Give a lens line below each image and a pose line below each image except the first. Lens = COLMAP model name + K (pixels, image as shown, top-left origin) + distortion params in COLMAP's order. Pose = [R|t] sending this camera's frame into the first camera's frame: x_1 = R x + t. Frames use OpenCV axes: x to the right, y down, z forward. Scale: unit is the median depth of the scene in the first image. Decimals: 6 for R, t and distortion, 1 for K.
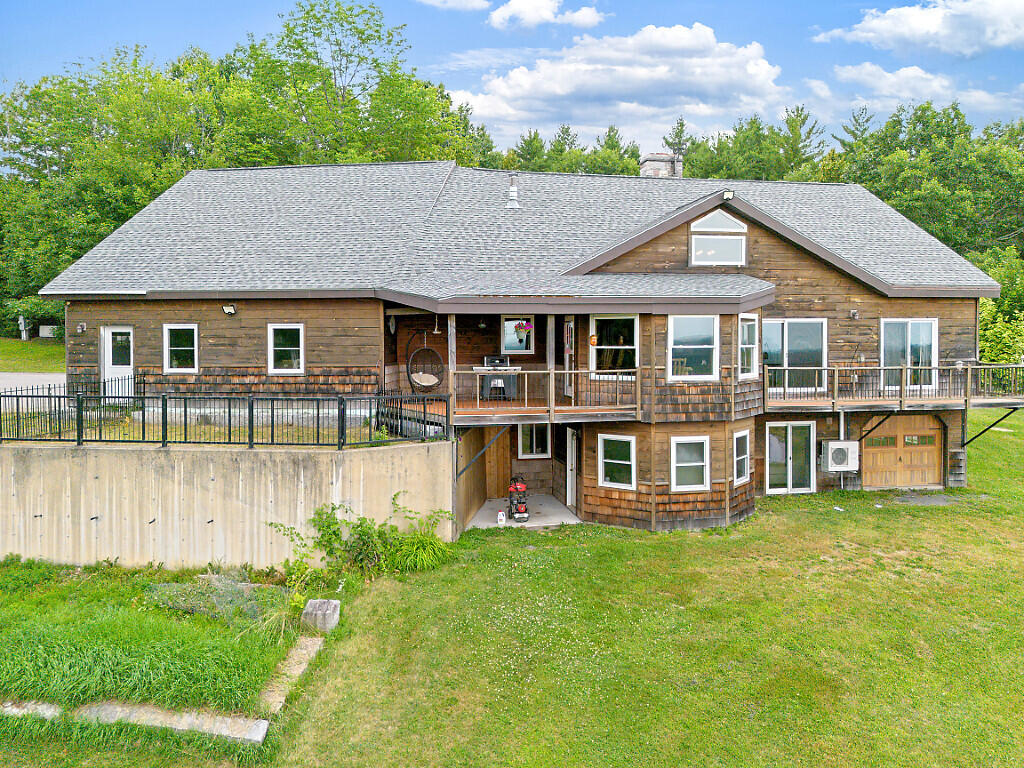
lens RADIAL K [[699.8, 0, 508.0], [0, 699.8, 391.3], [0, 0, 1]] dist [0.054891, -0.052434]
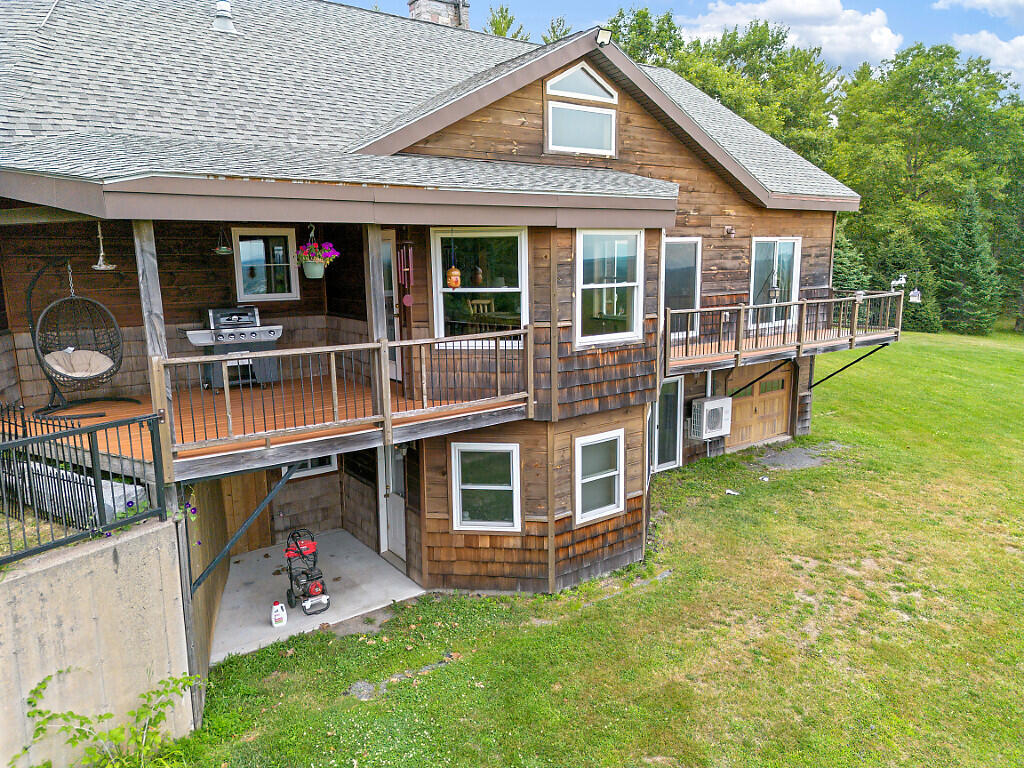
lens RADIAL K [[699.8, 0, 508.0], [0, 699.8, 391.3], [0, 0, 1]] dist [0.054891, -0.052434]
pose [[0.906027, -0.089853, 0.413571, -0.060886], [0.043899, 0.991884, 0.119327, -0.047014], [-0.420936, -0.089959, 0.902619, 0.475347]]
